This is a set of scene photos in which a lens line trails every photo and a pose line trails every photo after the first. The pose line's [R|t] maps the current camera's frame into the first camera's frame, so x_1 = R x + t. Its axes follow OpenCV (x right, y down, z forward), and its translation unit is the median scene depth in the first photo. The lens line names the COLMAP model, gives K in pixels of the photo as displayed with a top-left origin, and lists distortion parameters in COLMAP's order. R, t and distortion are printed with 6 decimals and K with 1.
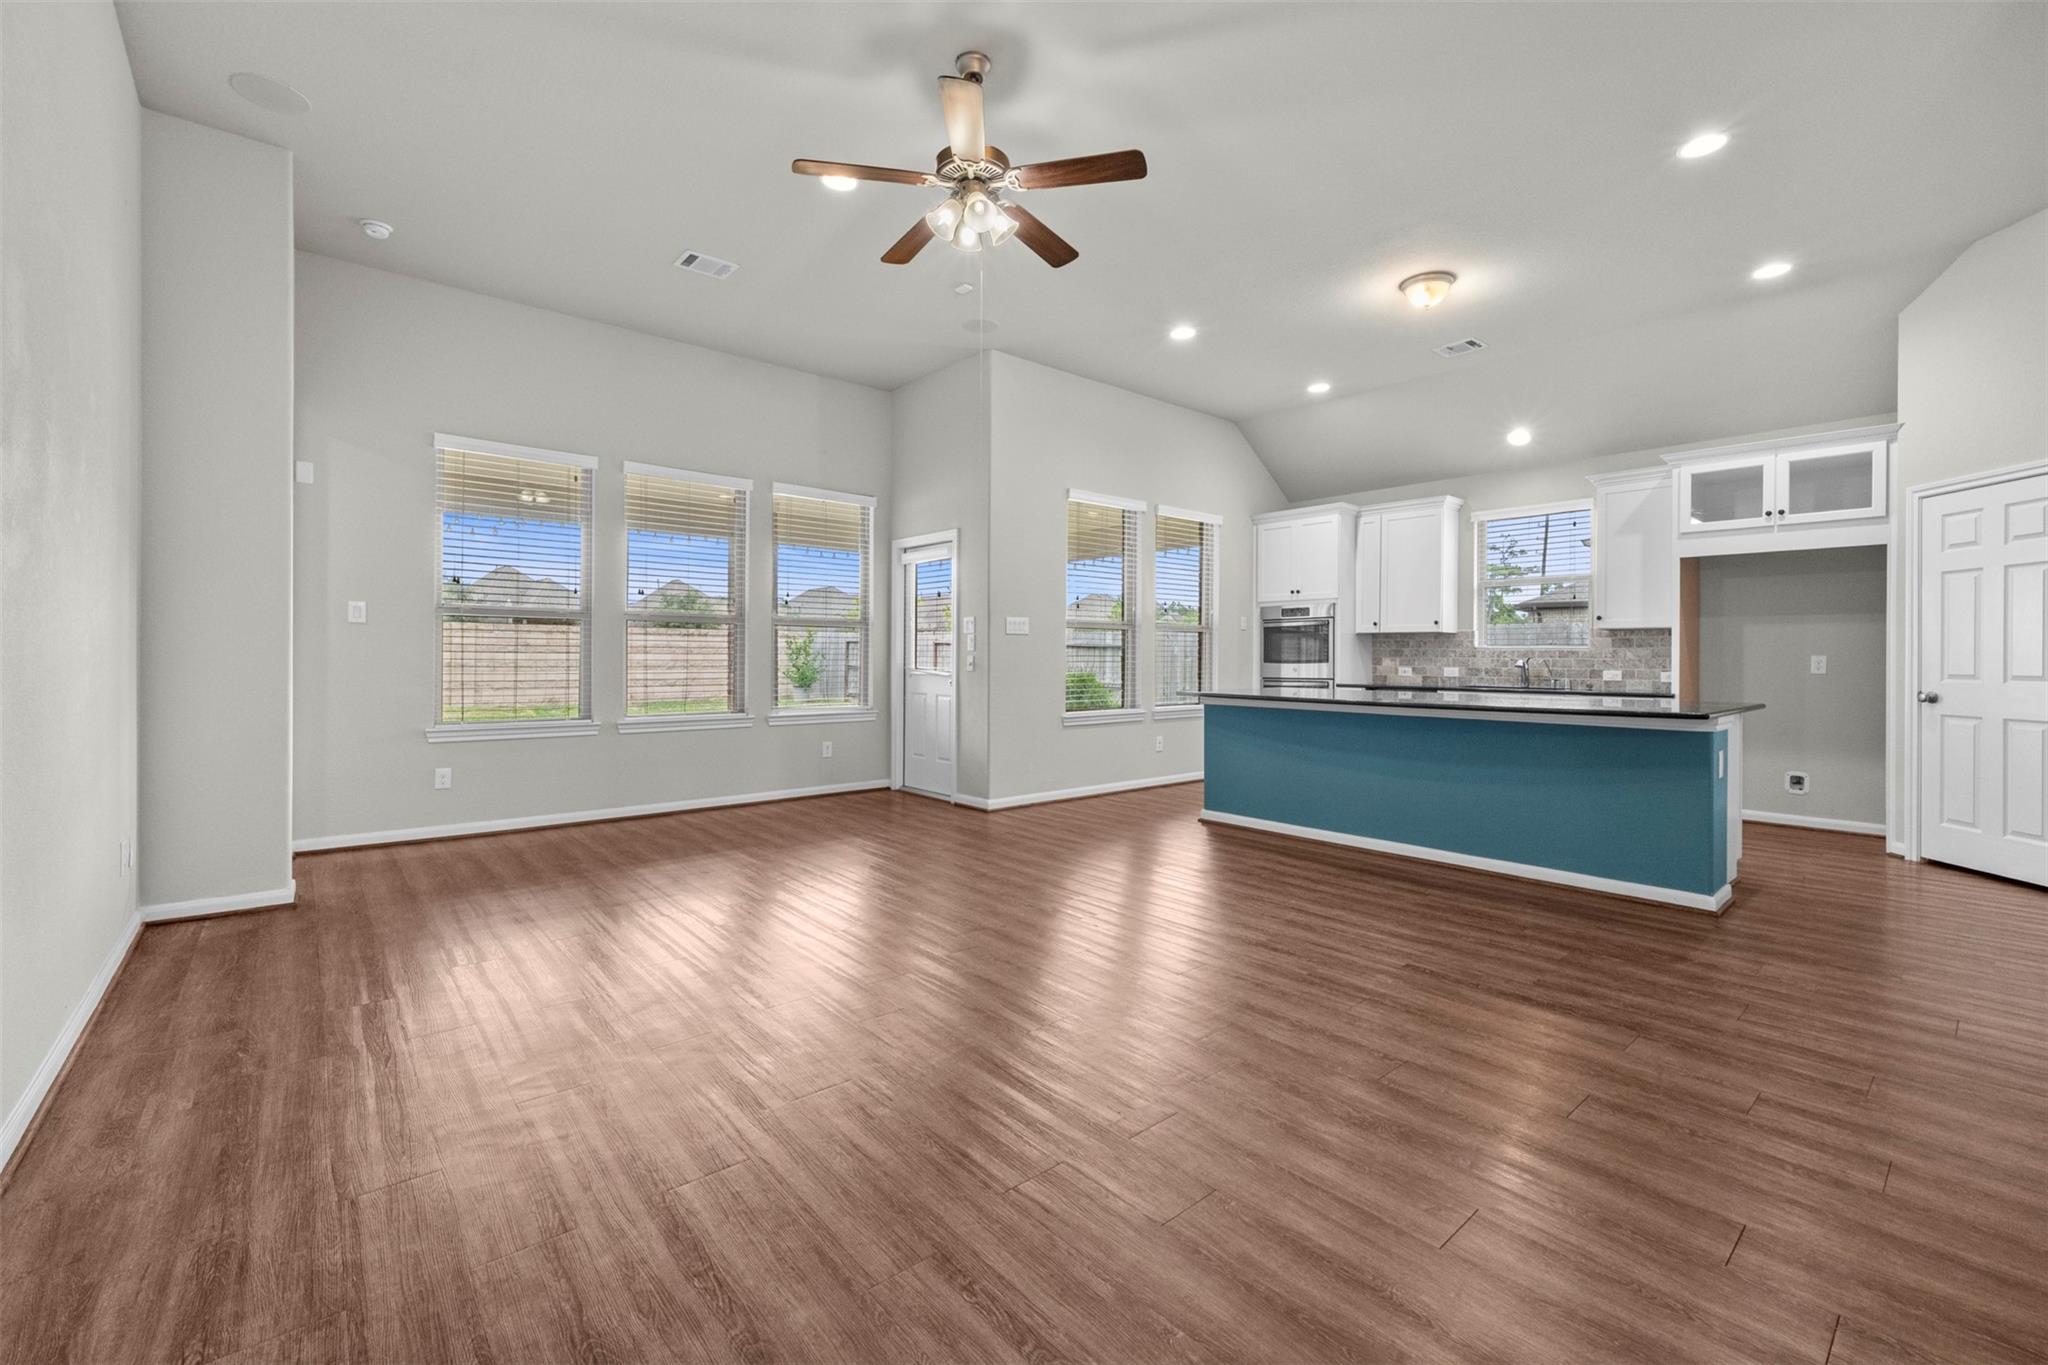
lens RADIAL K [[848.4, 0, 1016.3], [0, 848.4, 656.1], [0, 0, 1]] dist [0.002247, -0.001467]
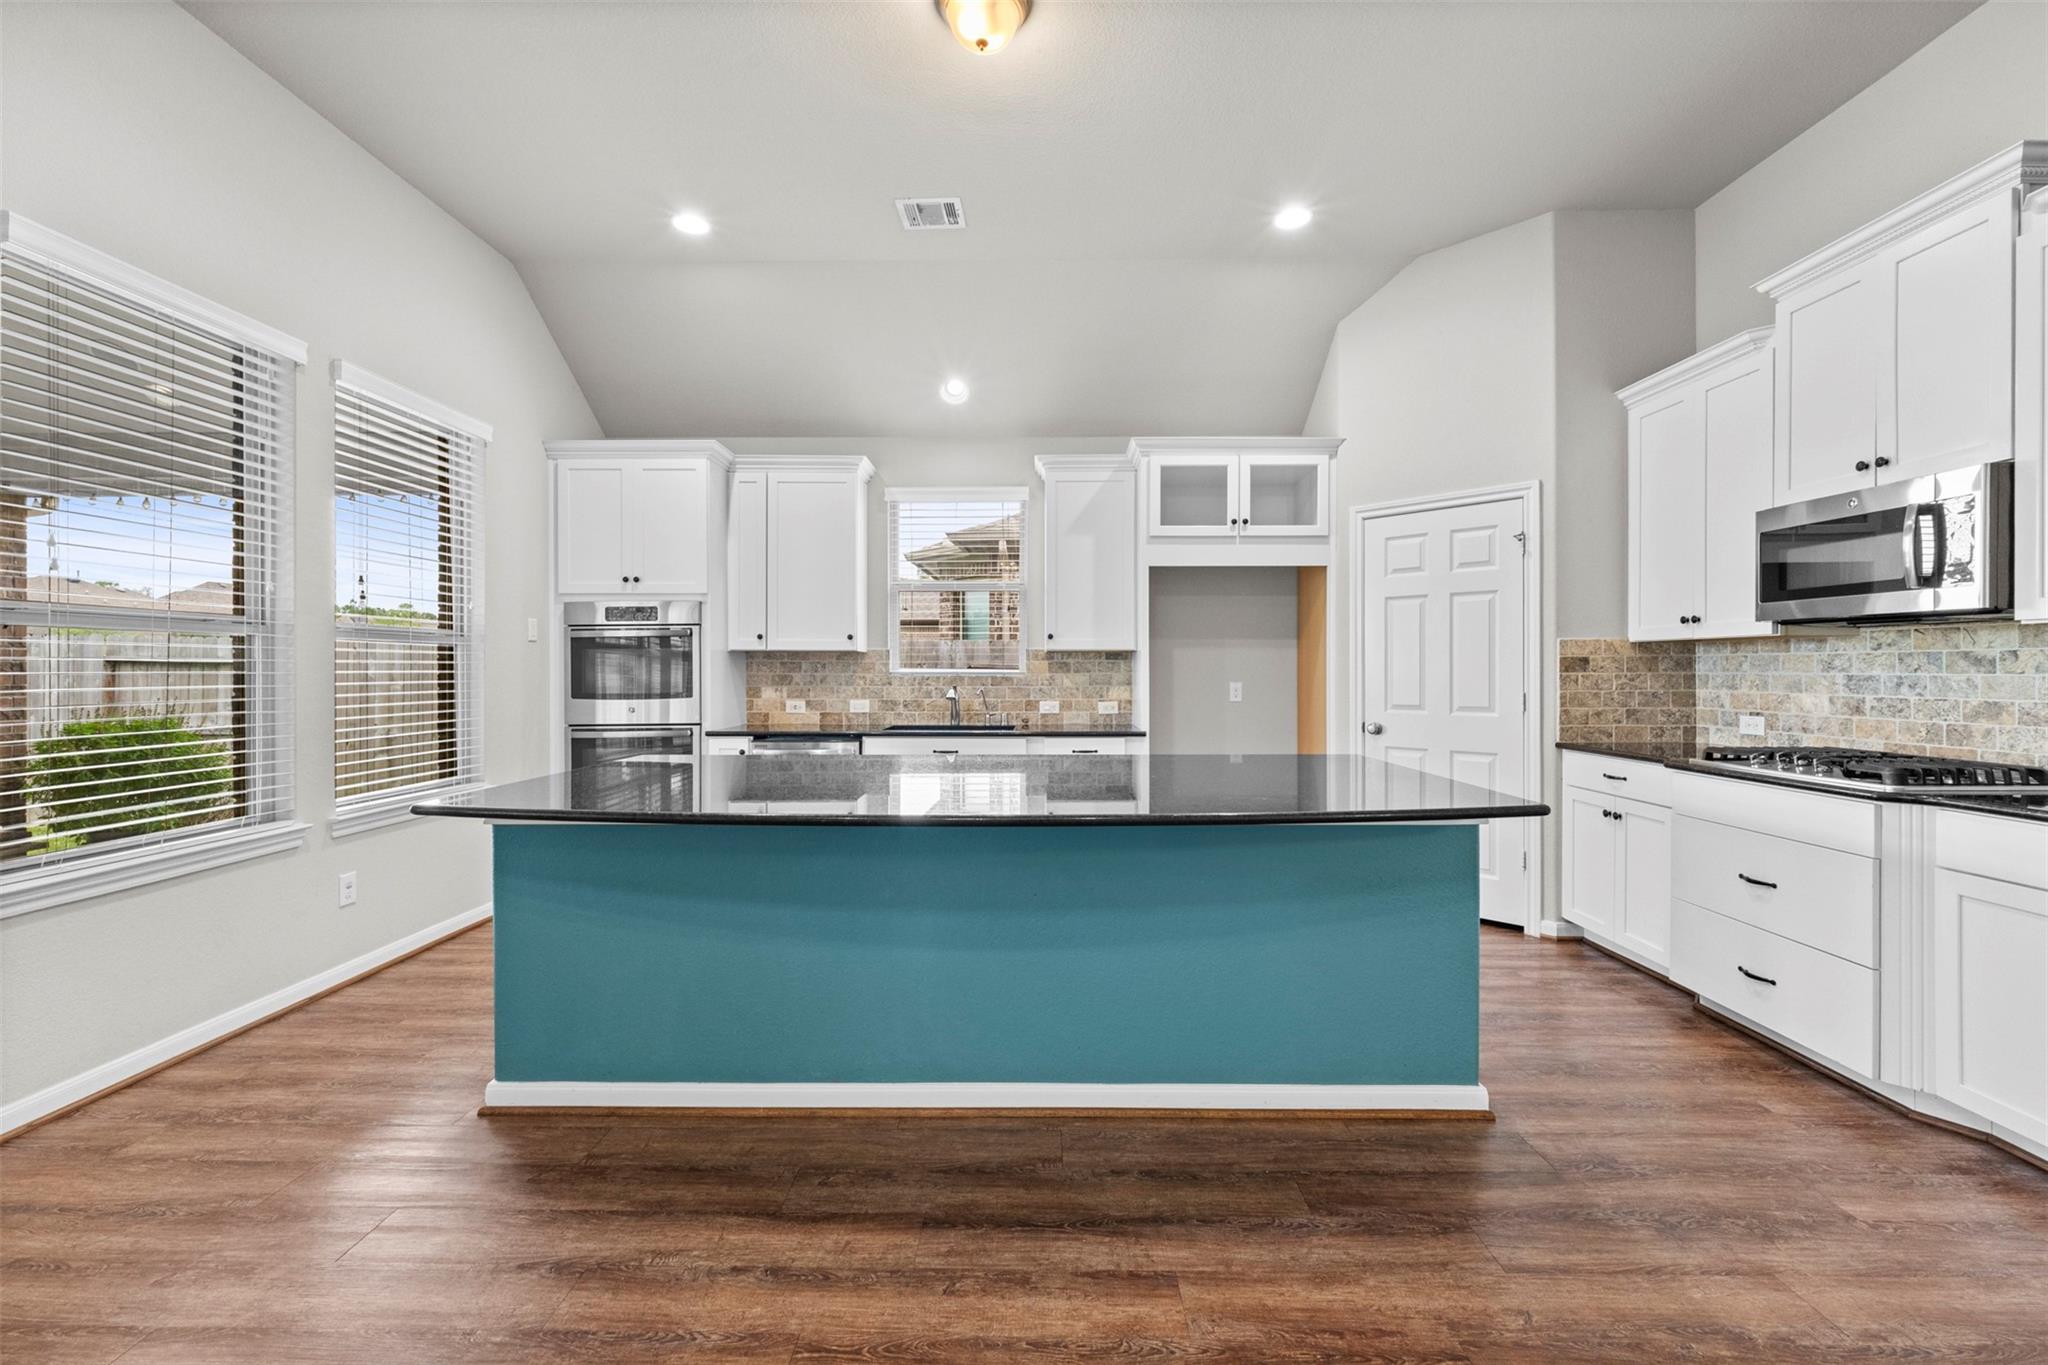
lens RADIAL K [[848.4, 0, 1024.5], [0, 848.4, 672.5], [0, 0, 1]] dist [0.002247, -0.001467]
pose [[0.658983, -0.007055, 0.752125, 0.072914], [0.003442, 0.999974, 0.006365, -0.015614], [-0.752150, -0.001606, 0.658990, 0.471504]]
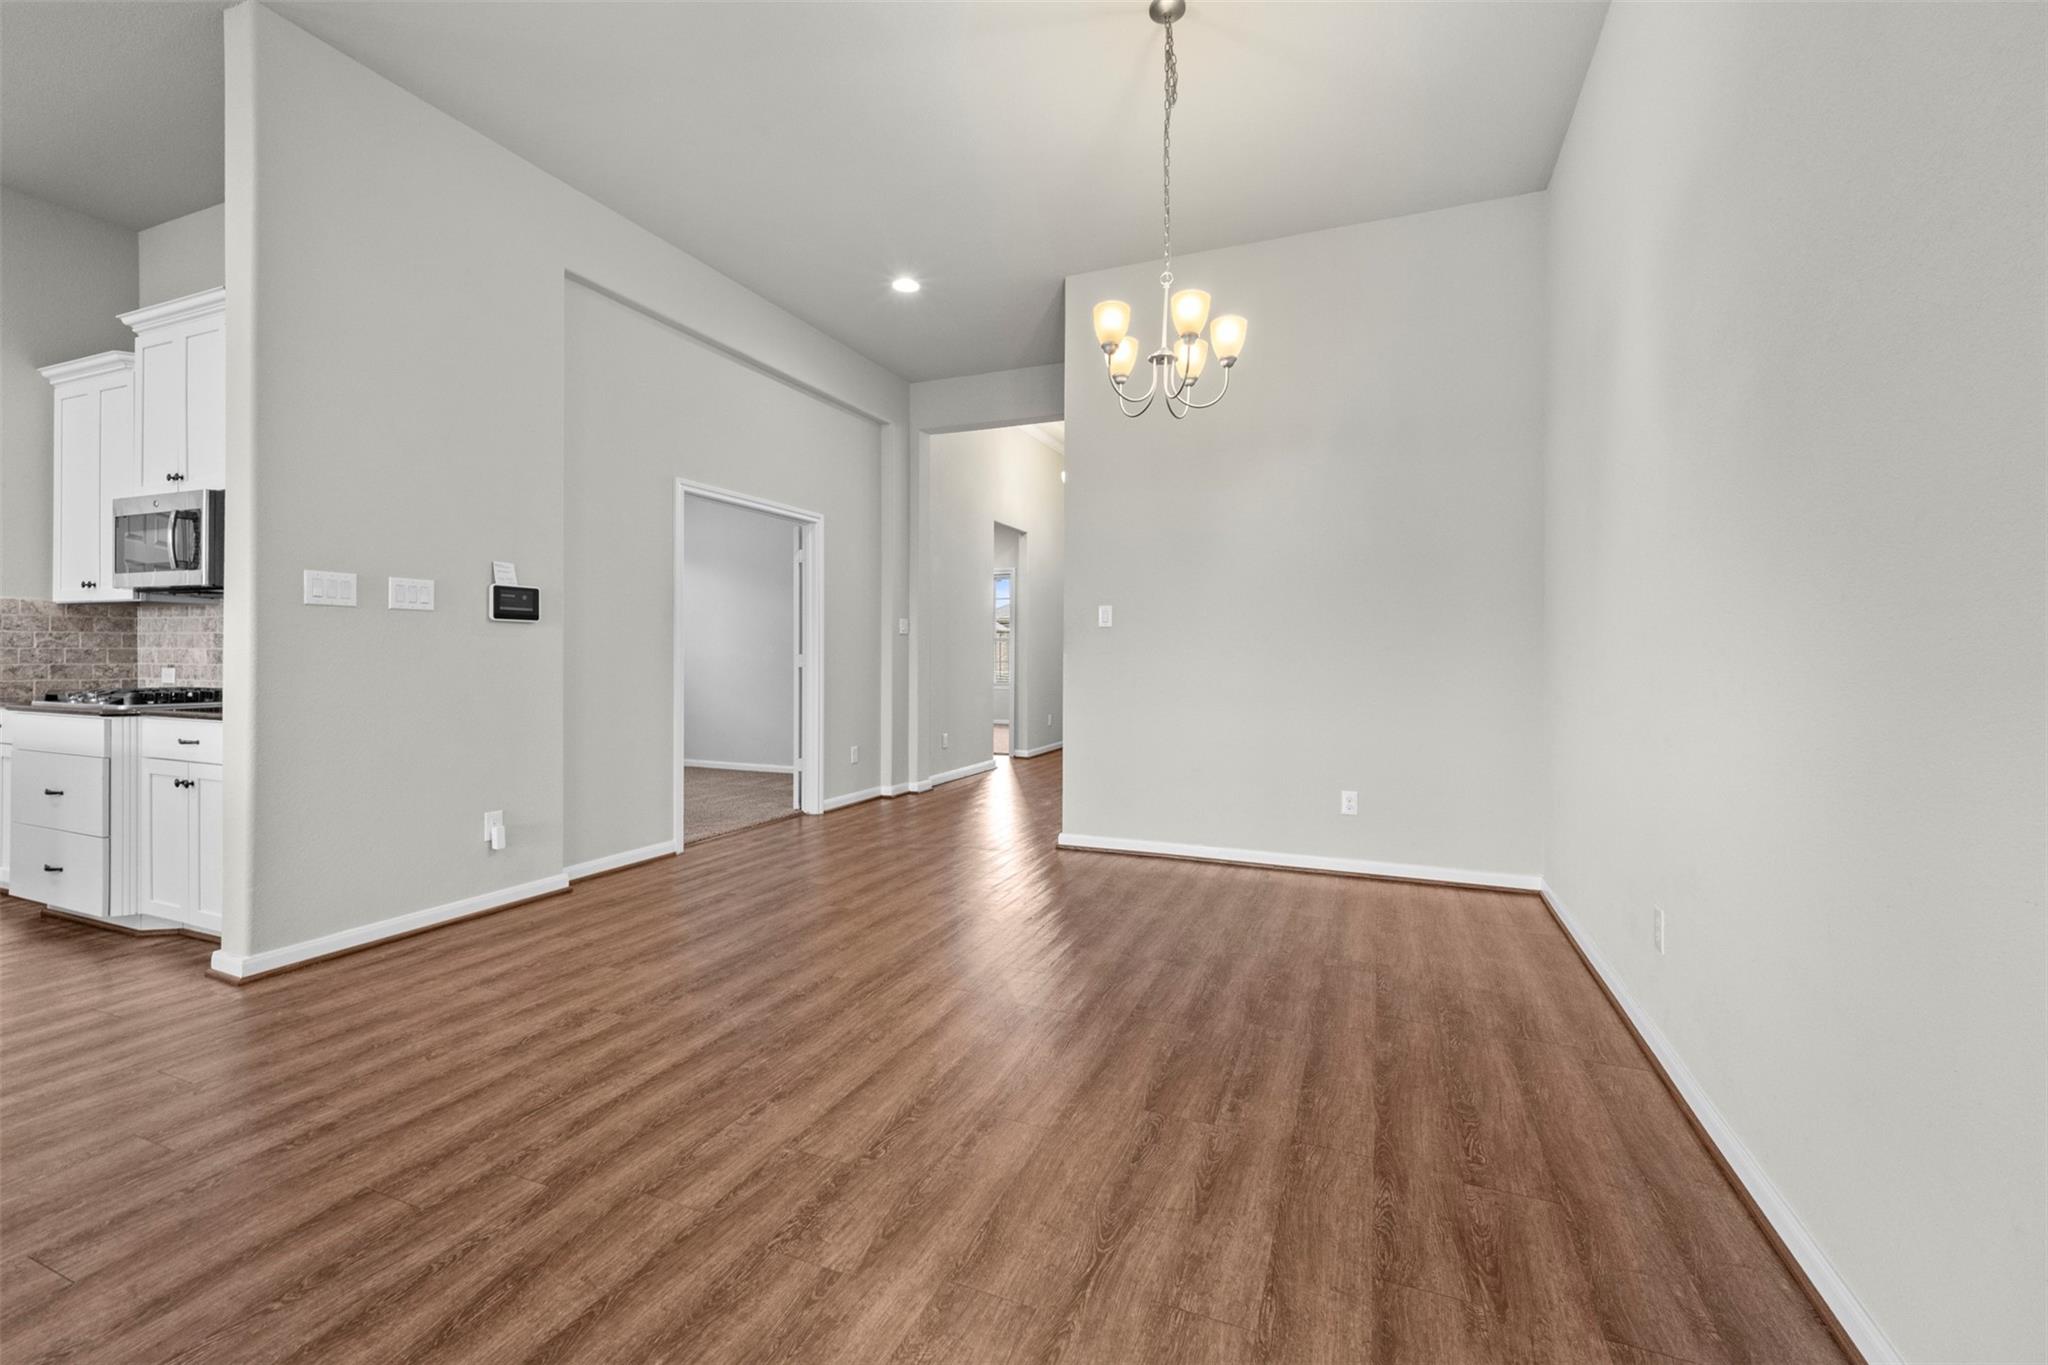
lens RADIAL K [[848.4, 0, 1030.0], [0, 848.4, 669.3], [0, 0, 1]] dist [0.002247, -0.001467]
pose [[-0.456849, -0.021675, 0.889280, -0.109943], [-0.008429, 0.999764, 0.020038, -0.001093], [-0.889504, 0.001658, -0.456923, 0.188074]]
